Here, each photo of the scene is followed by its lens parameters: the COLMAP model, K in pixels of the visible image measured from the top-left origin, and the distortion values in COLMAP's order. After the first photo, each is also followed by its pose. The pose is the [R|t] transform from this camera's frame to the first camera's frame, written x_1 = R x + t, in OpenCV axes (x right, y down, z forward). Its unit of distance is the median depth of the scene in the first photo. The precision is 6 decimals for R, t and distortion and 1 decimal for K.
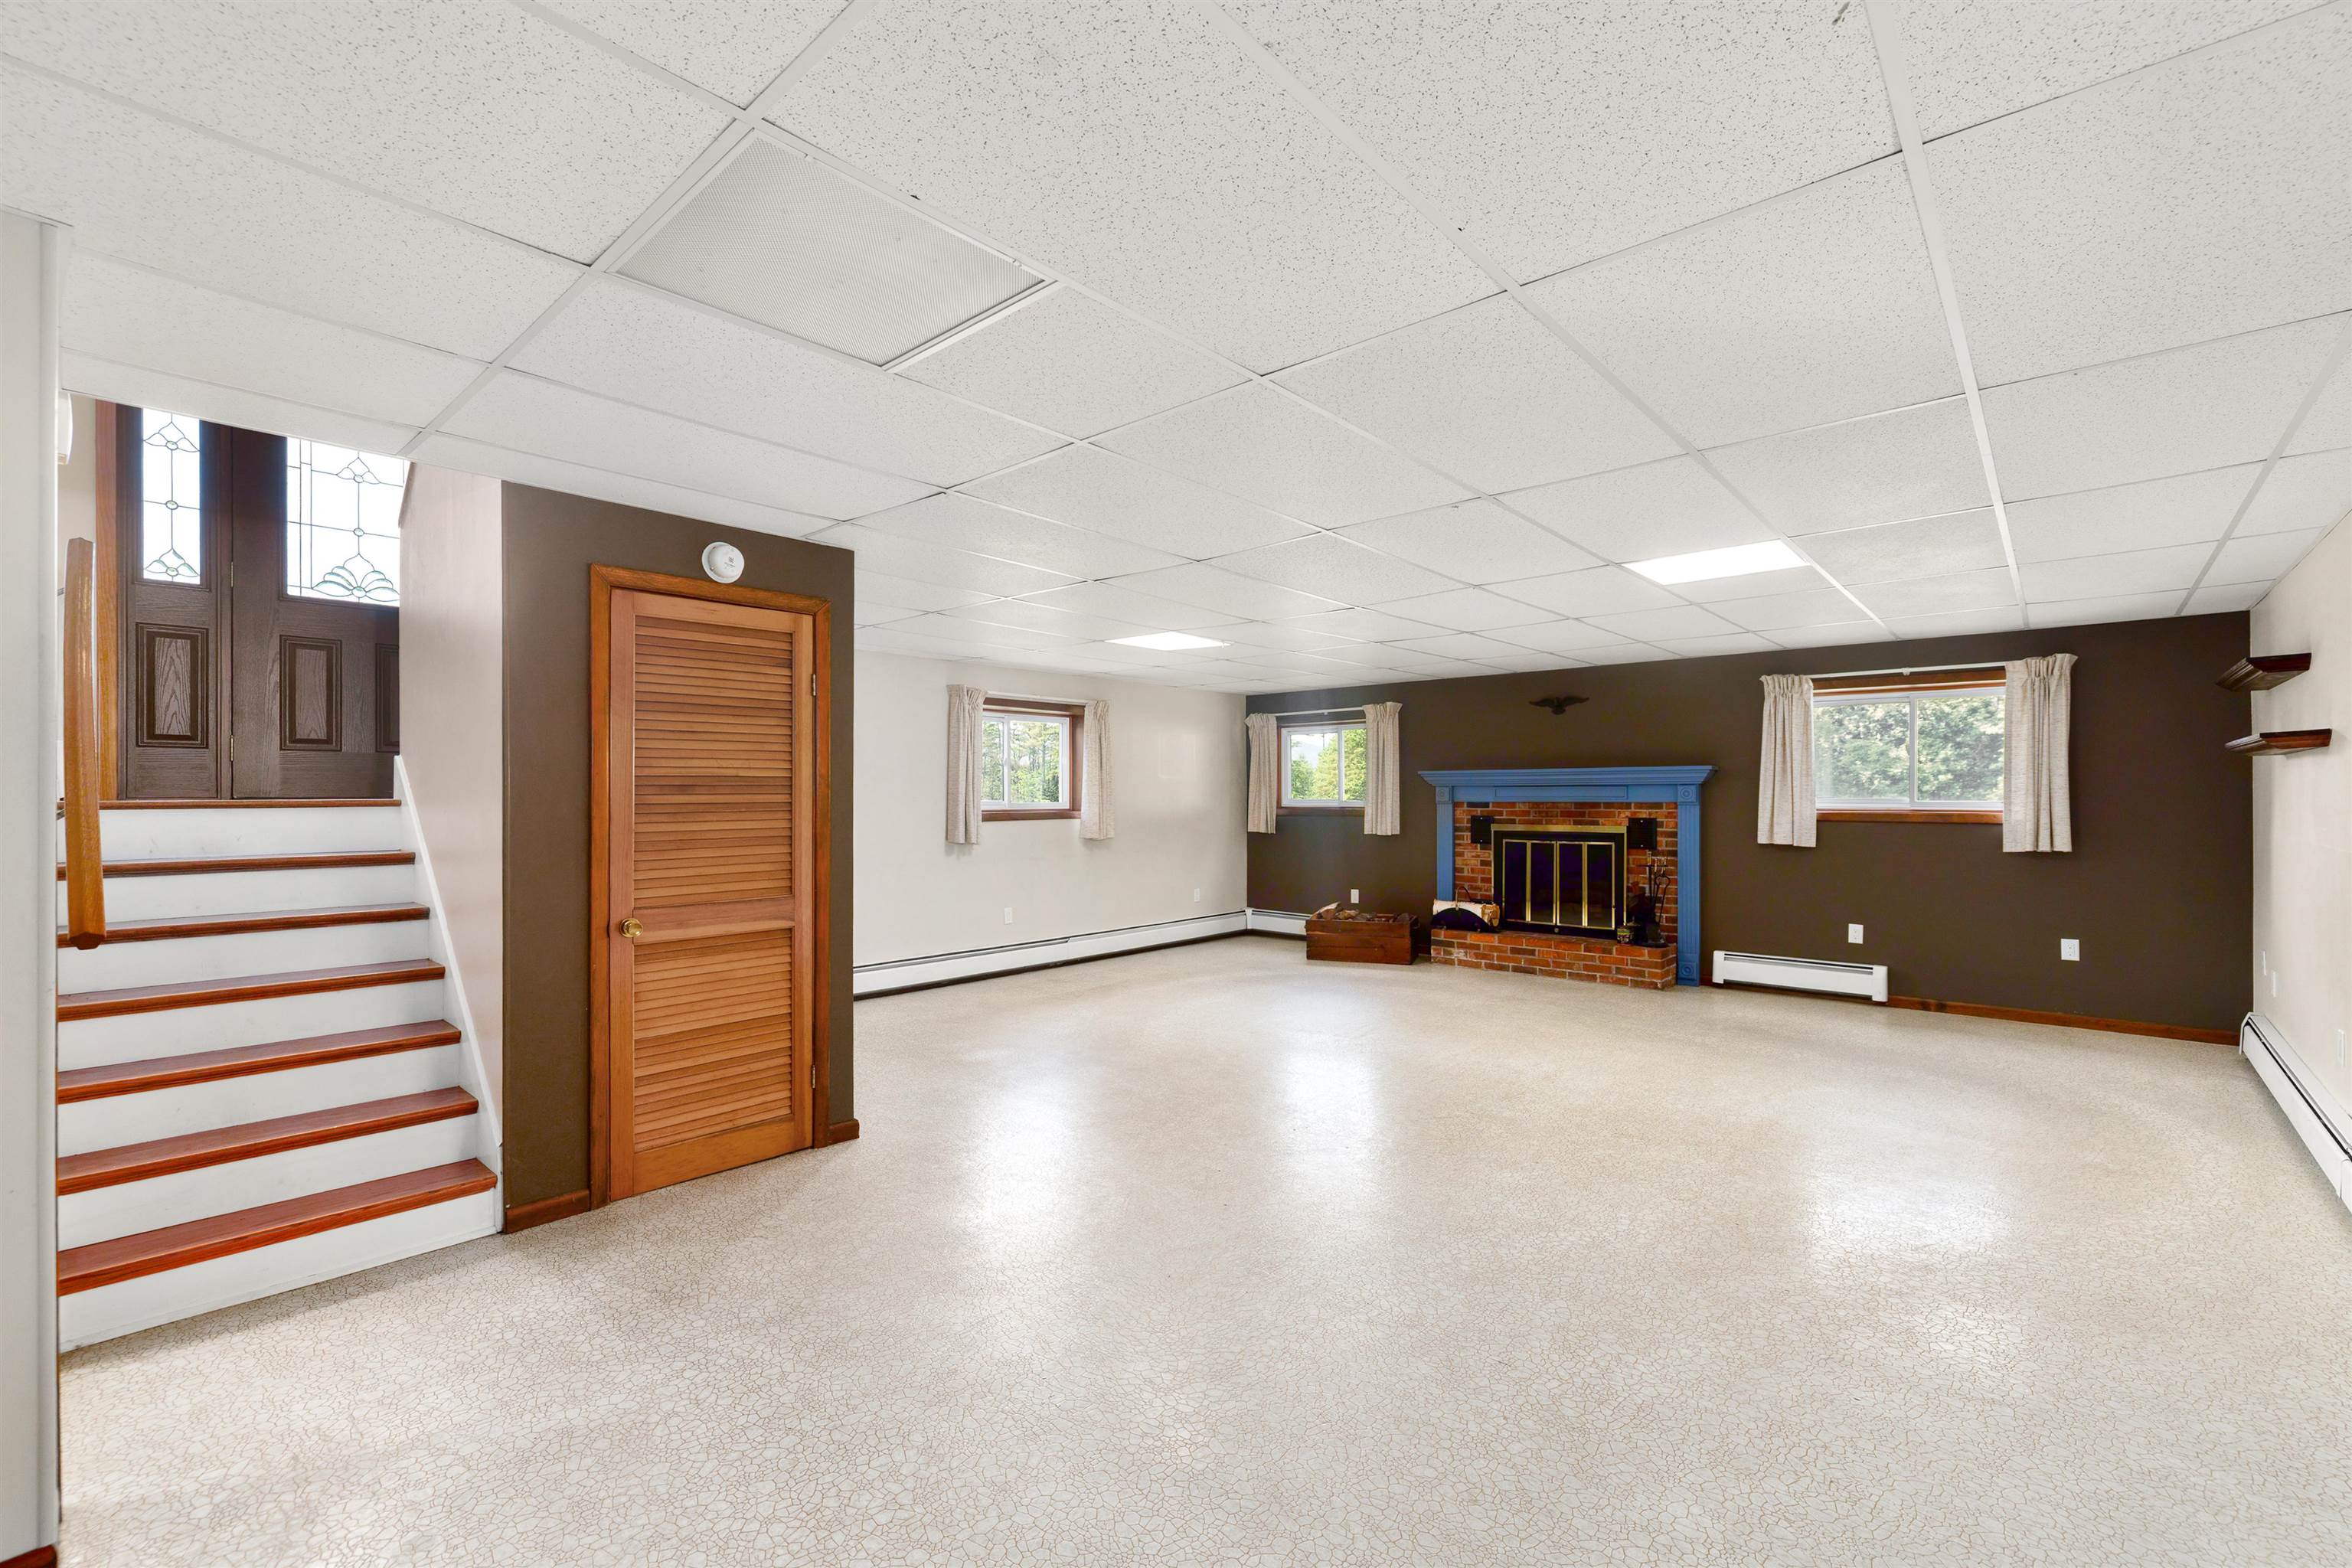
lens RADIAL K [[1004.5, 0, 1178.3], [0, 1004.5, 793.1], [0, 0, 1]] dist [-0.019953, 0.000453]
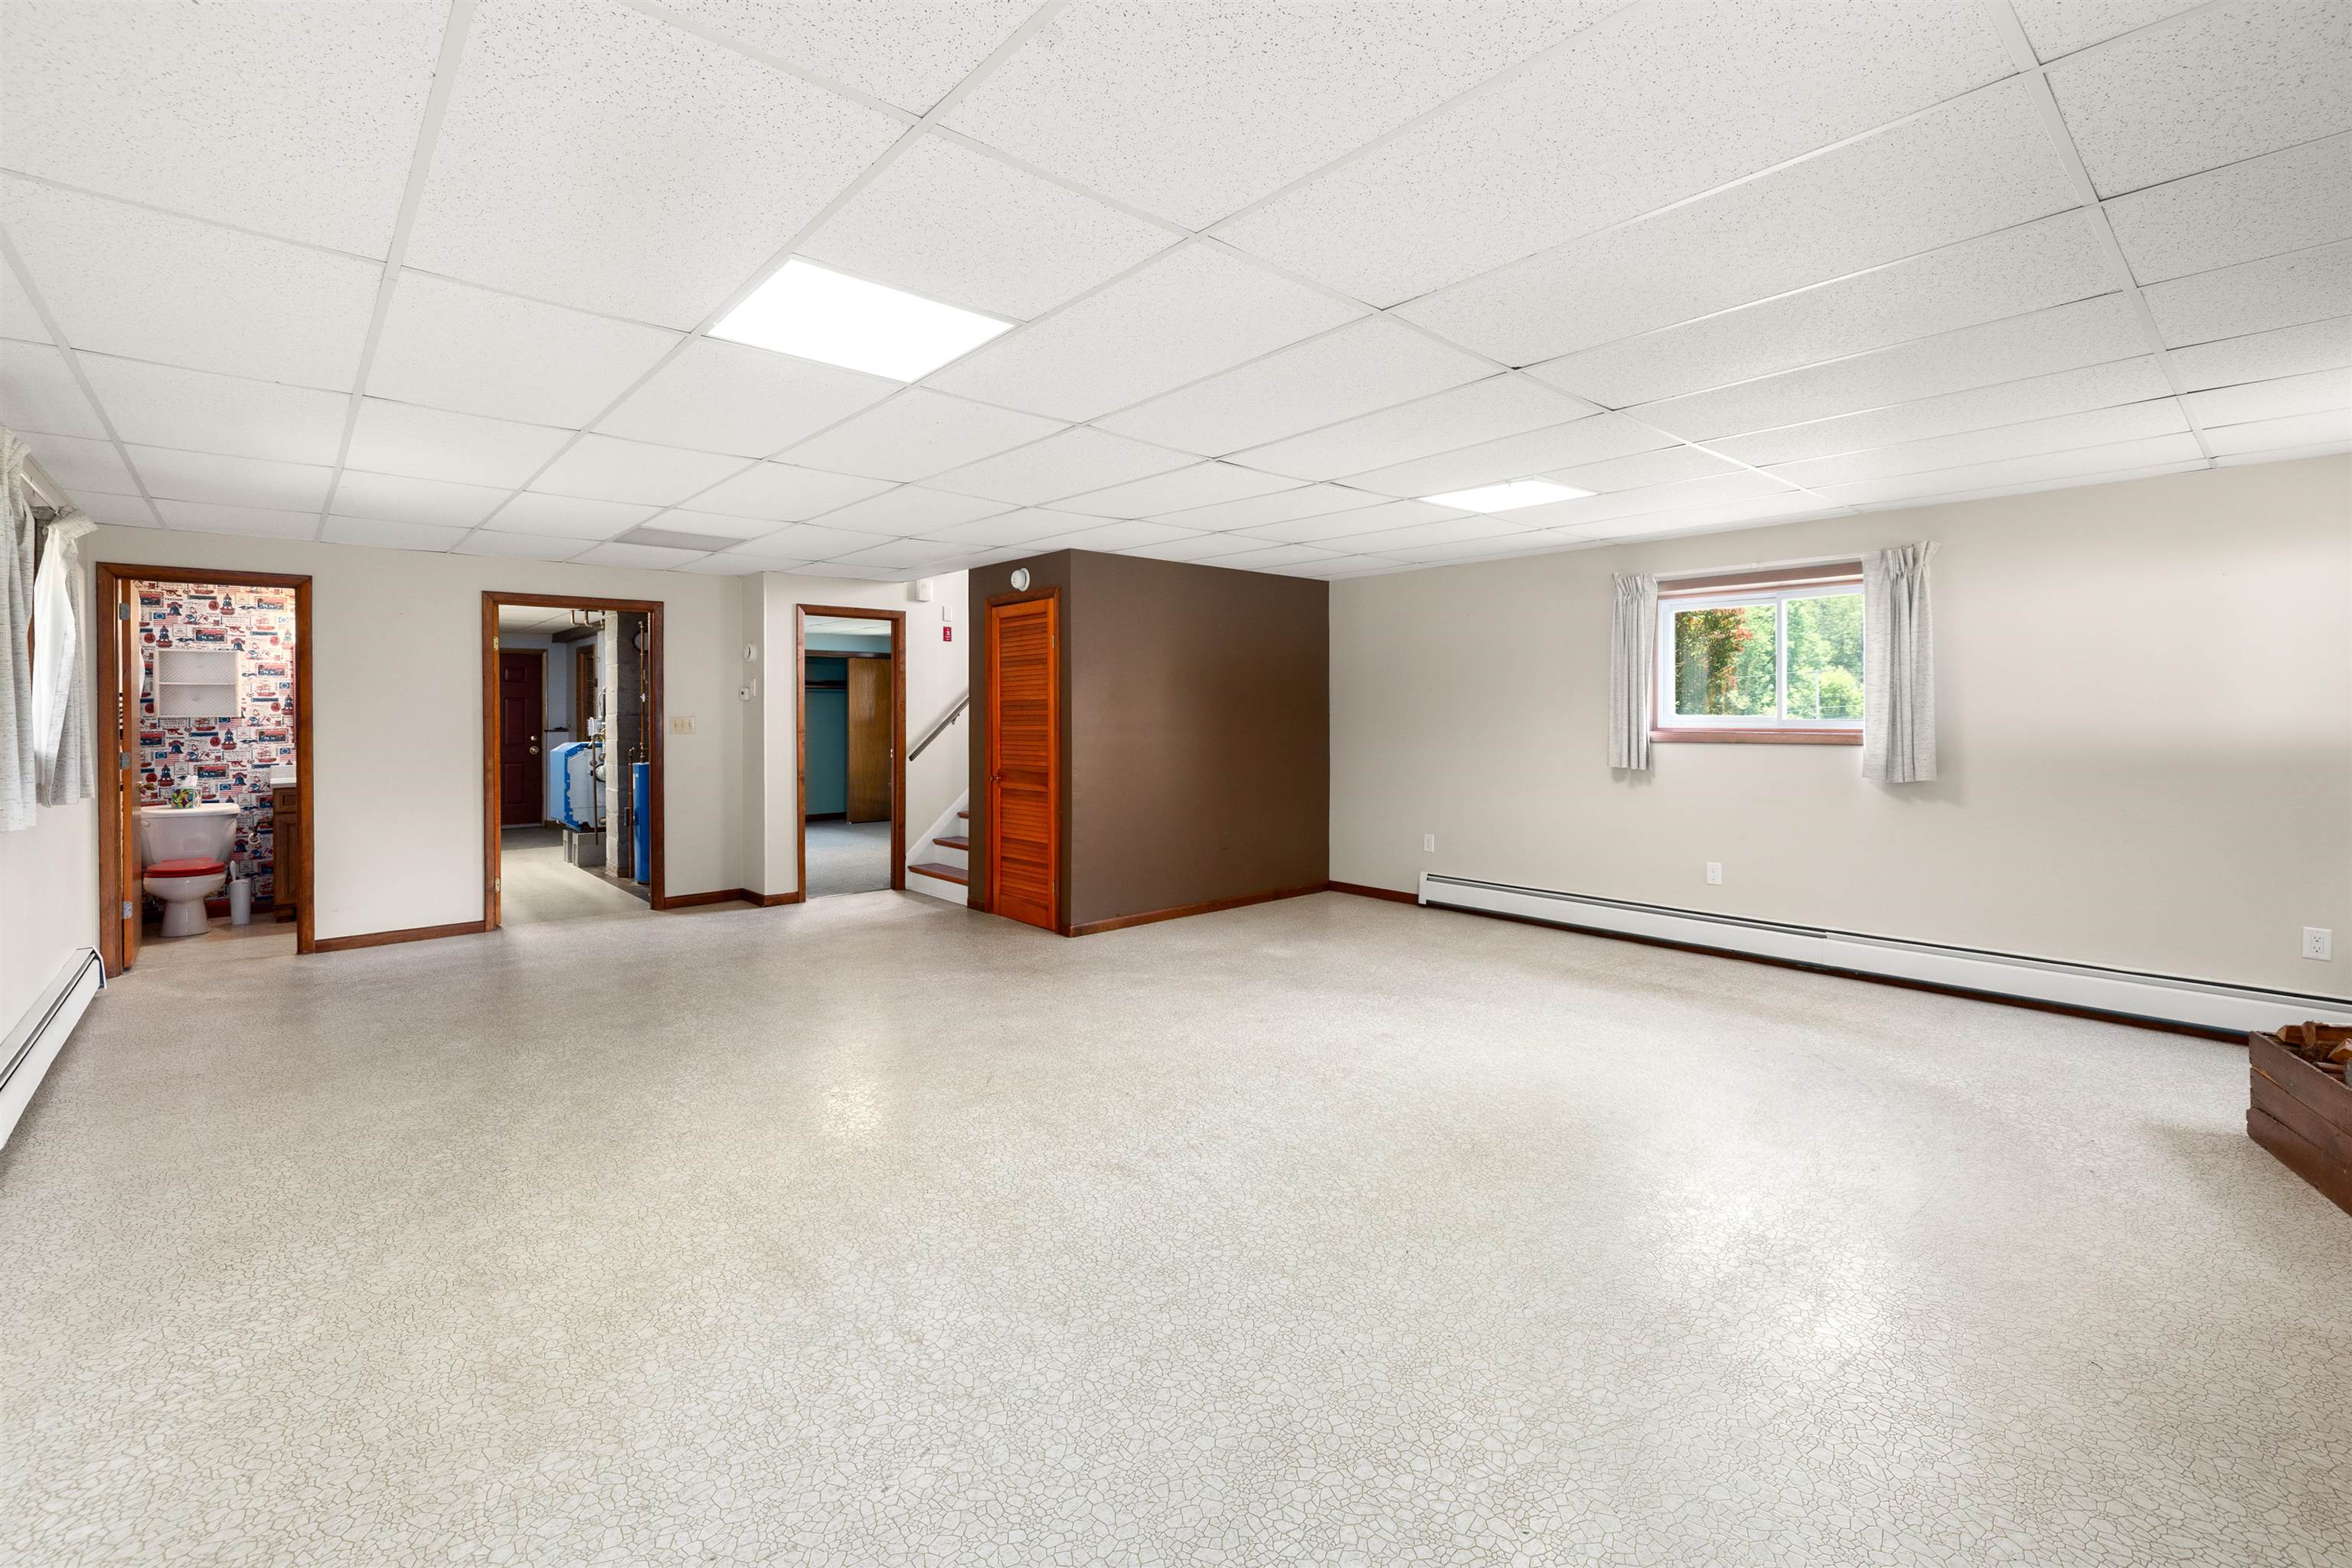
lens RADIAL K [[1031.9, 0, 1167.0], [0, 1031.9, 716.5], [0, 0, 1]] dist [-0.011952, -0.000022]
pose [[-0.121169, 0.011718, -0.992563, 1.339817], [0.005360, 0.999923, 0.011150, -0.007411], [0.992617, -0.003969, -0.121222, 1.481071]]
